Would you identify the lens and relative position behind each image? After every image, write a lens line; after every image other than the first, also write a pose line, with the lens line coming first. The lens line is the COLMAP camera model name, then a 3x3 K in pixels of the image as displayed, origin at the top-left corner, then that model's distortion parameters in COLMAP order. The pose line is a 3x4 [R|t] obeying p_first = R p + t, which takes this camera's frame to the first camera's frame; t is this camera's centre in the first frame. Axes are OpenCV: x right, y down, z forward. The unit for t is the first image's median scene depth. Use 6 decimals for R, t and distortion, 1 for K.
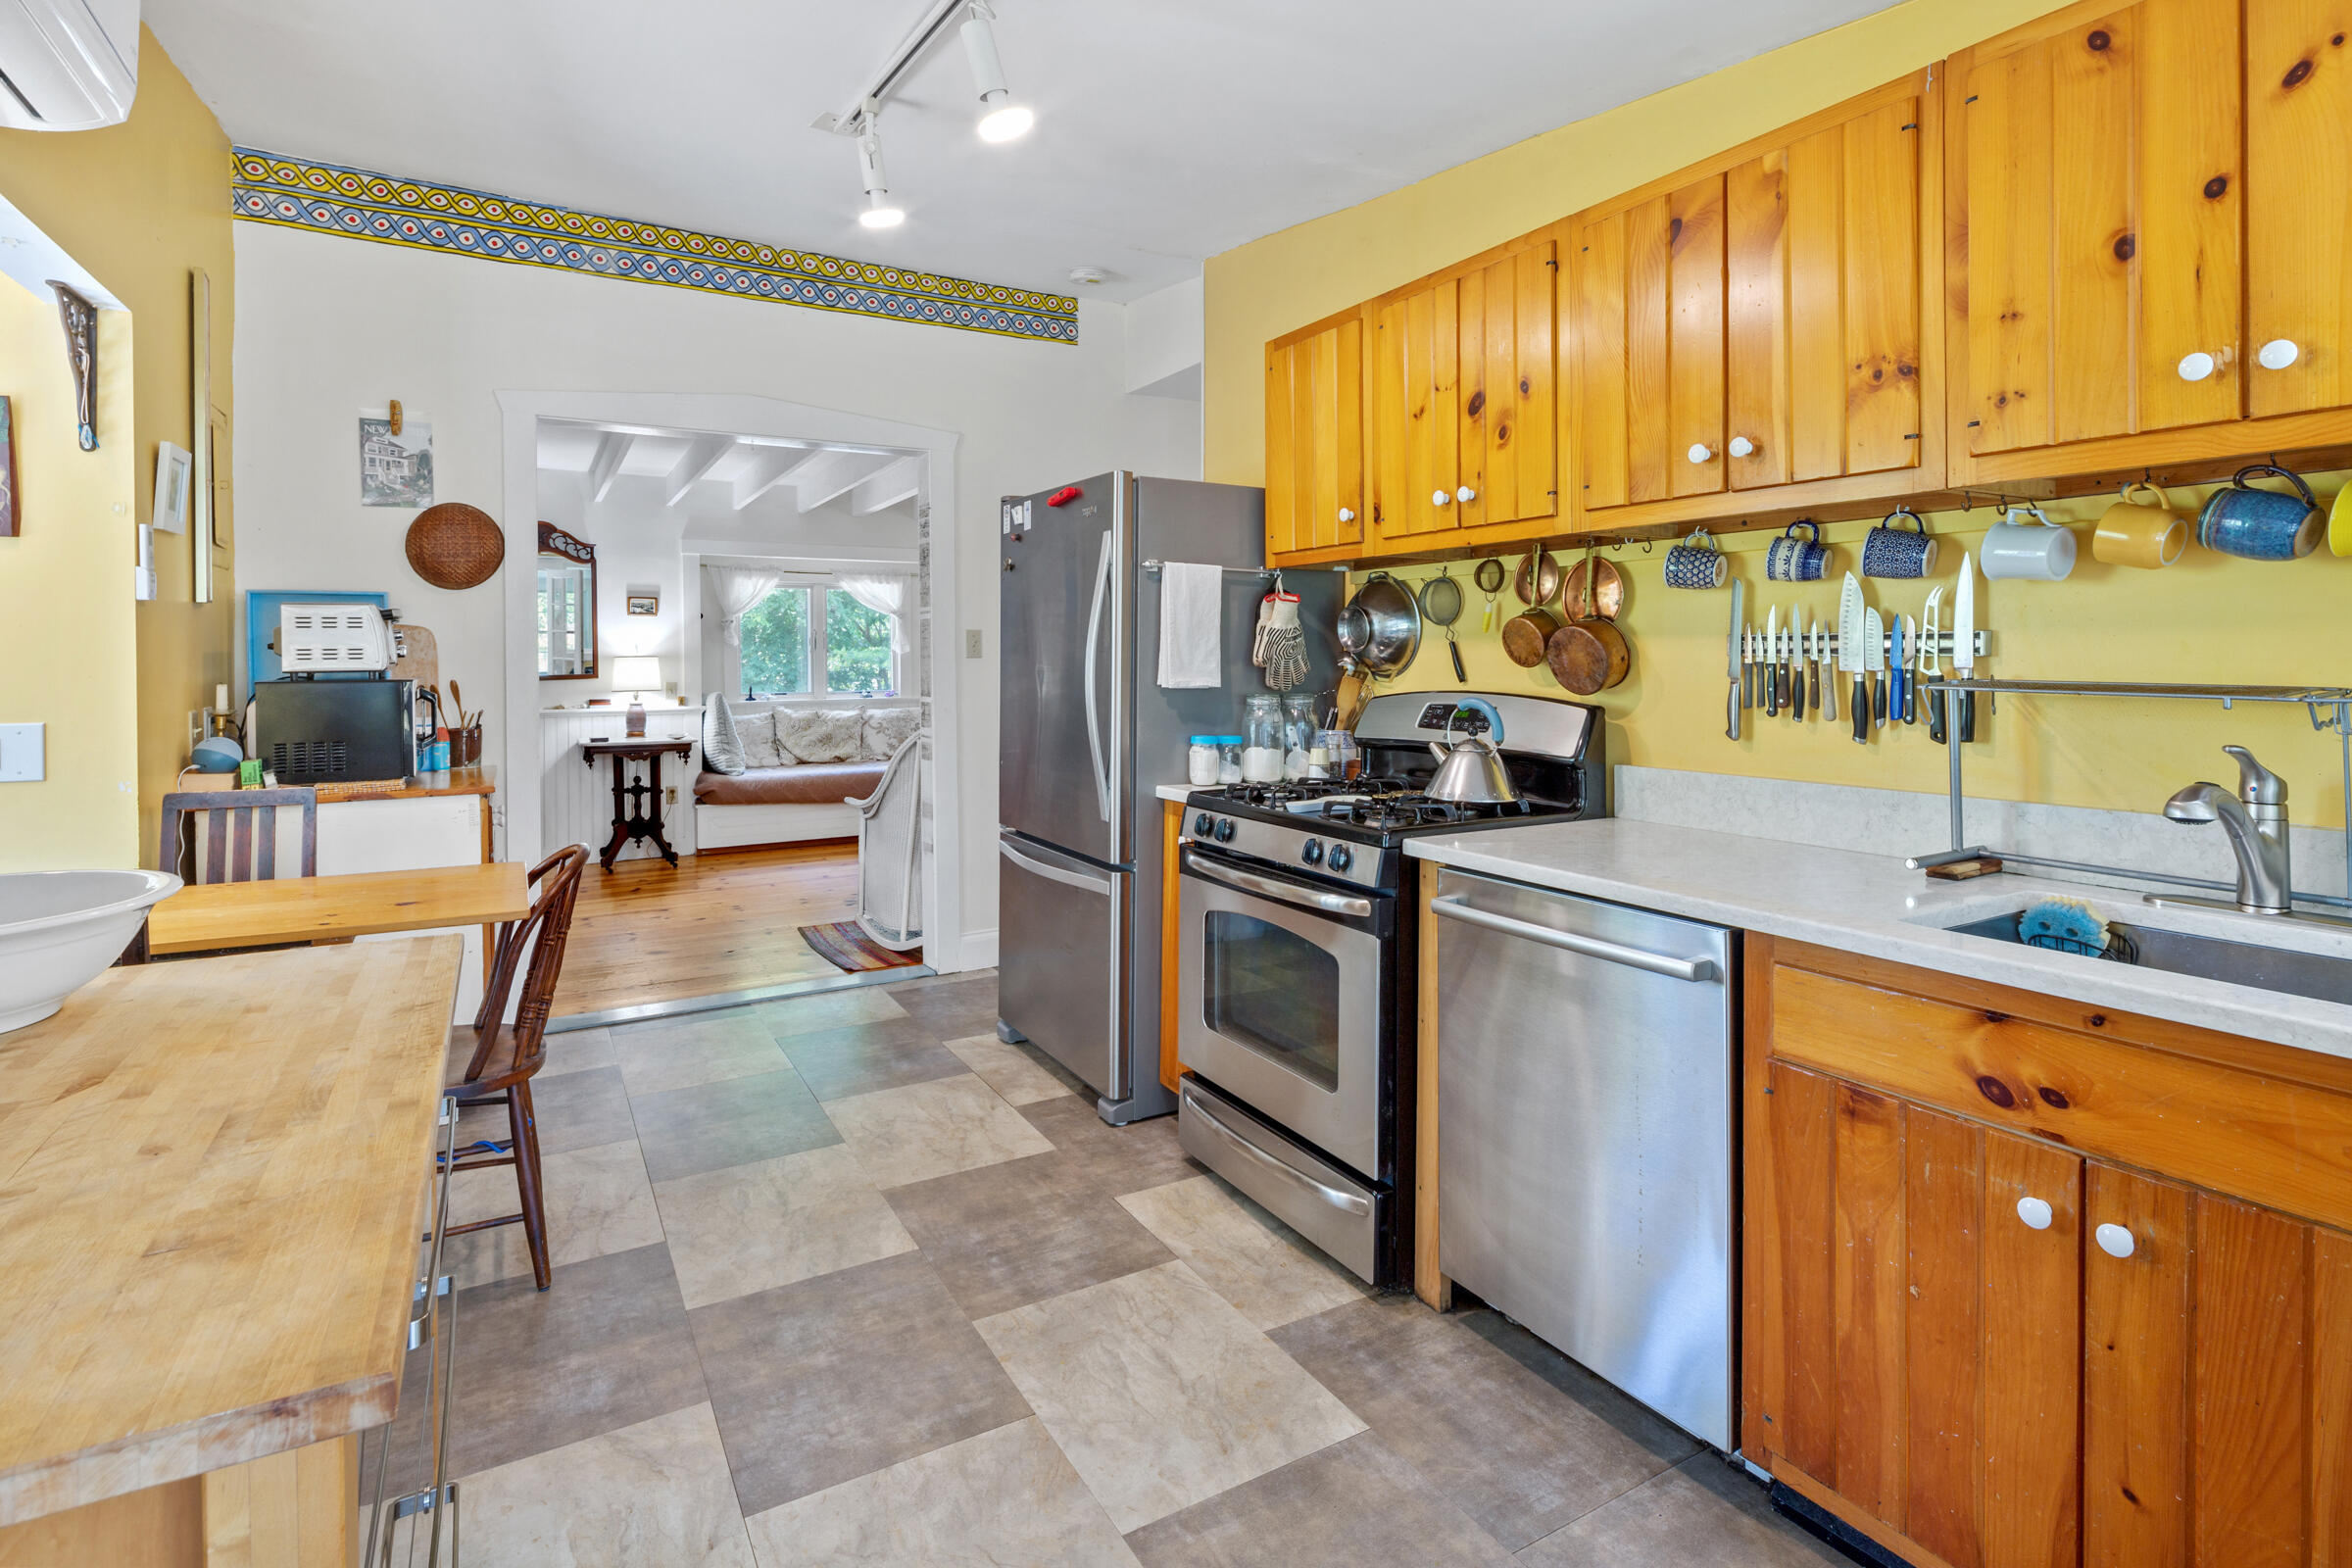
lens RADIAL K [[1141.2, 0, 1187.8], [0, 1141.2, 661.7], [0, 0, 1]] dist [0.004800, -0.004043]
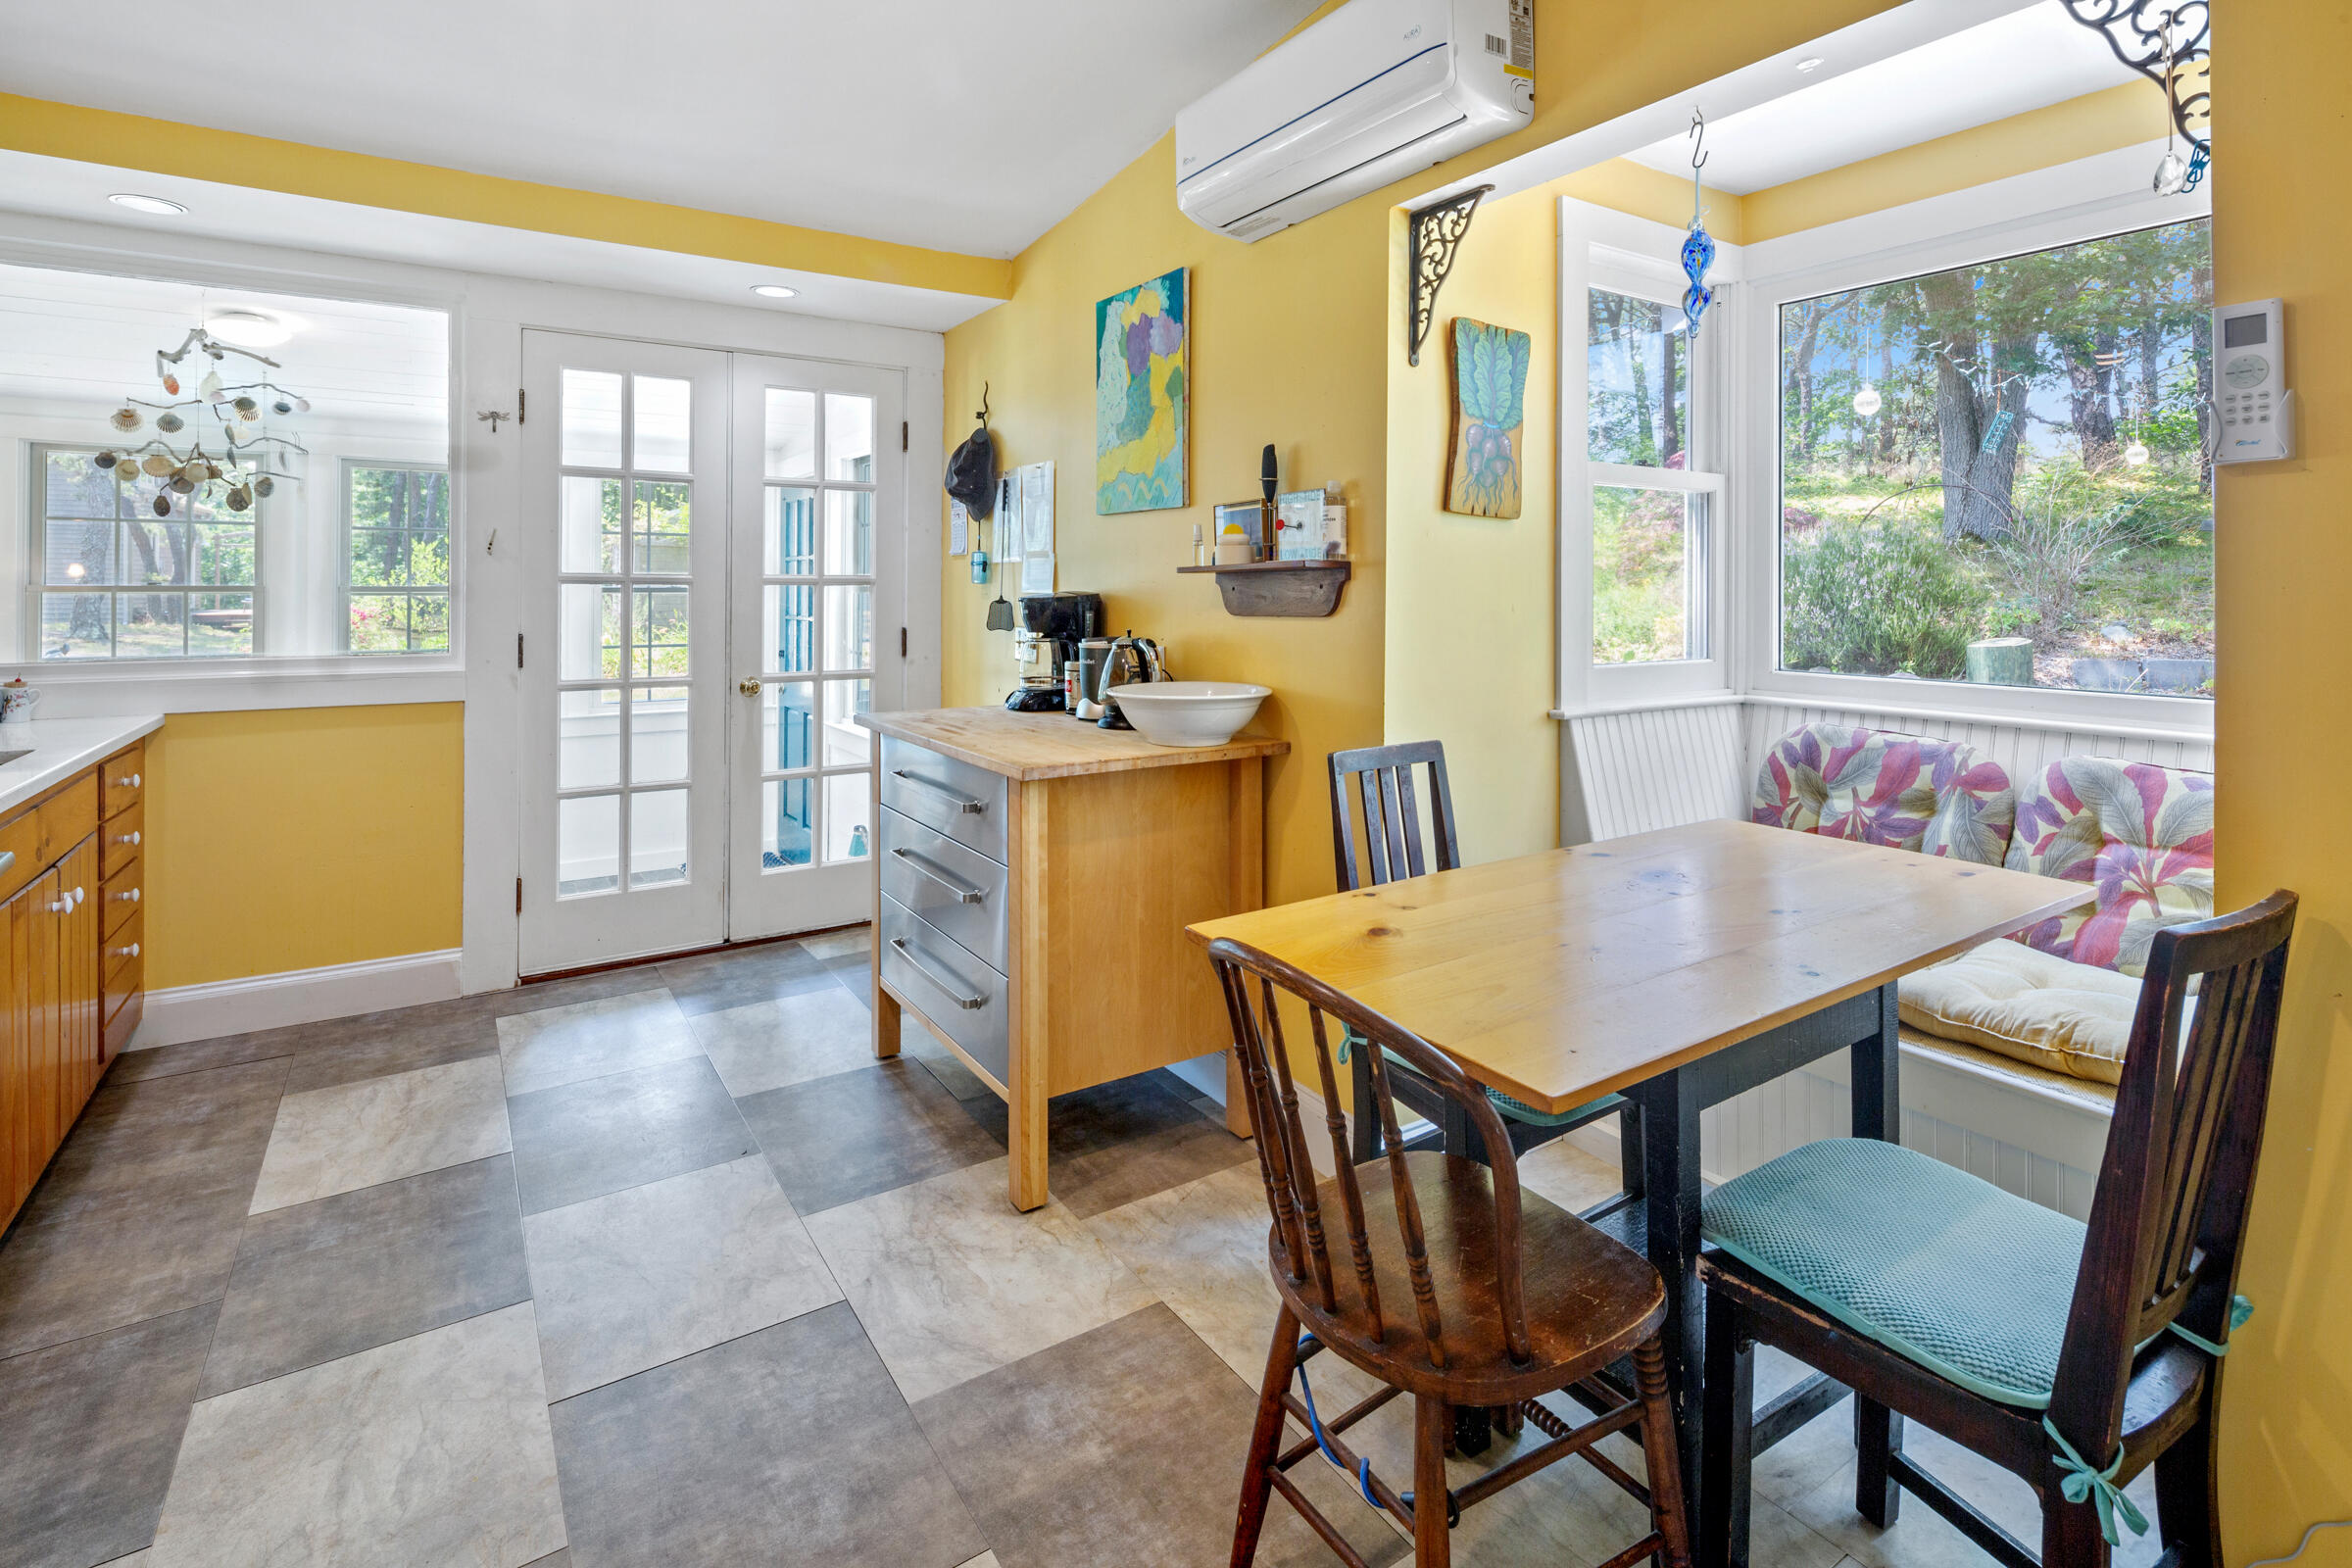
lens RADIAL K [[1141.2, 0, 1182.9], [0, 1141.2, 580.7], [0, 0, 1]] dist [0.004800, -0.004043]
pose [[-0.999176, 0.000406, -0.040588, -0.472979], [0.000221, 0.999990, 0.004572, -0.008780], [0.040589, 0.004559, -0.999166, 1.509781]]
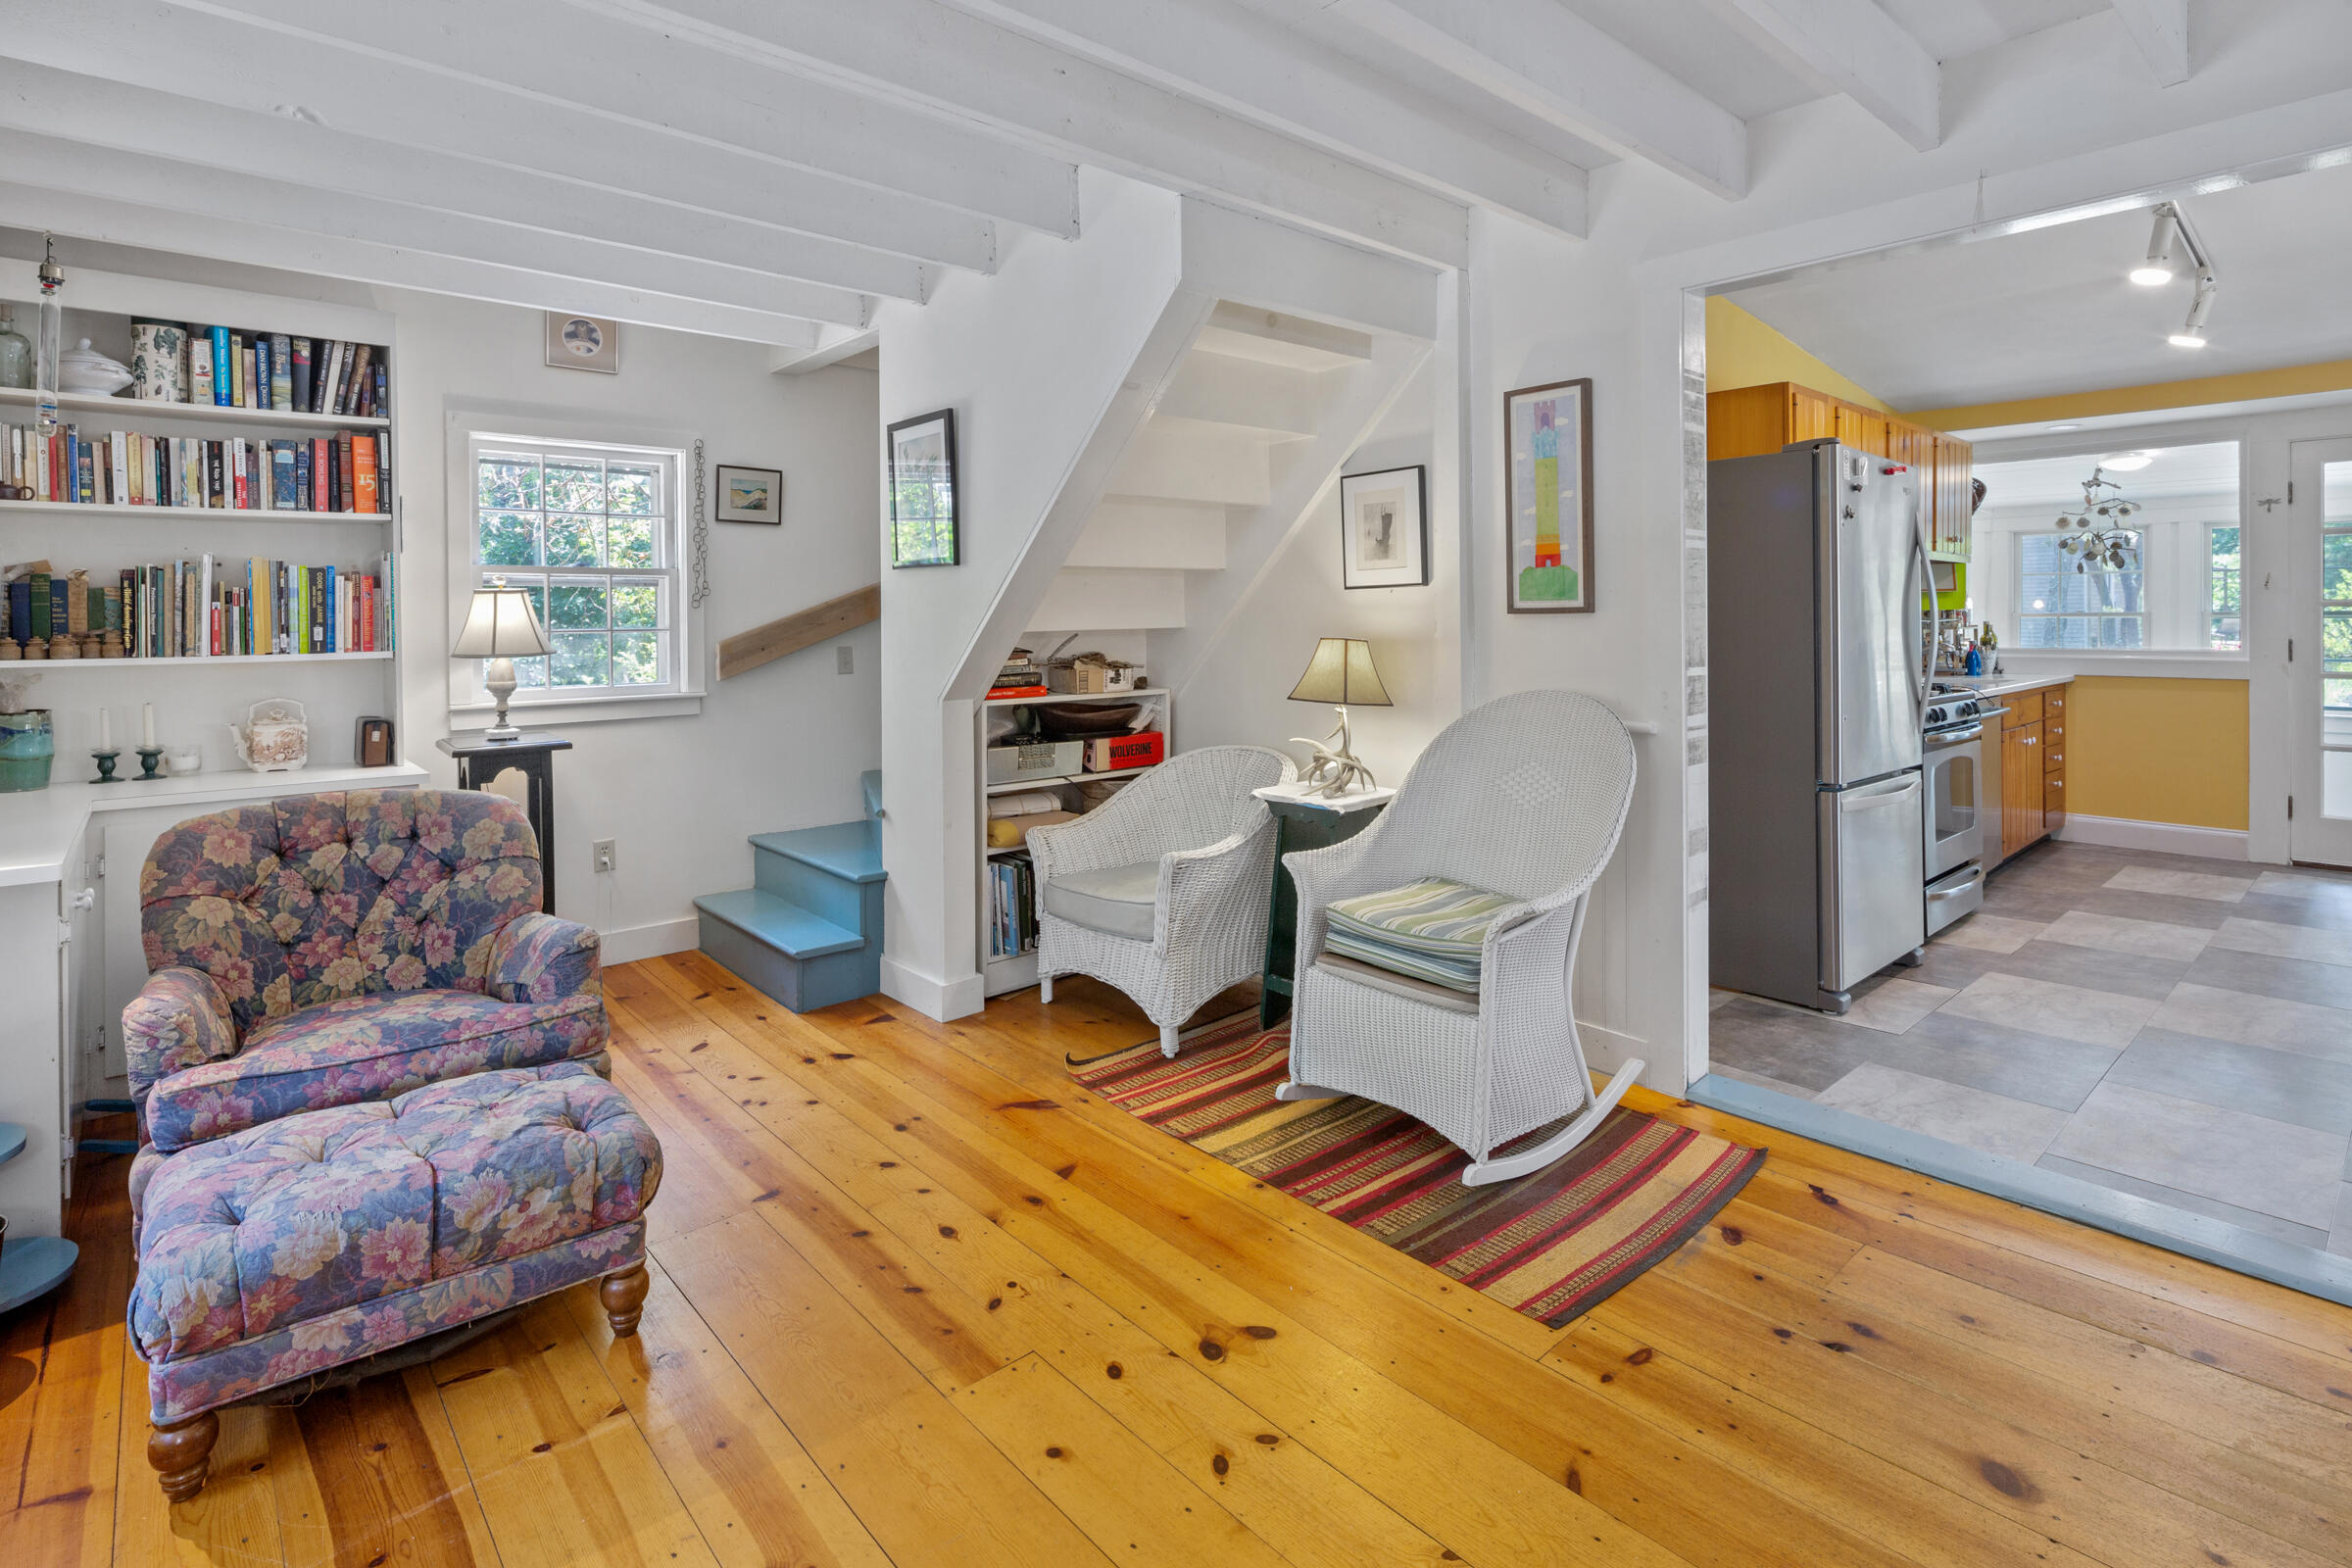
lens RADIAL K [[1141.2, 0, 1167.0], [0, 1141.2, 621.2], [0, 0, 1]] dist [0.004800, -0.004043]
pose [[-0.181791, 0.003925, 0.983329, -1.517606], [0.013833, 0.999903, -0.001434, 0.001792], [-0.983240, 0.013342, -0.181828, 2.630322]]
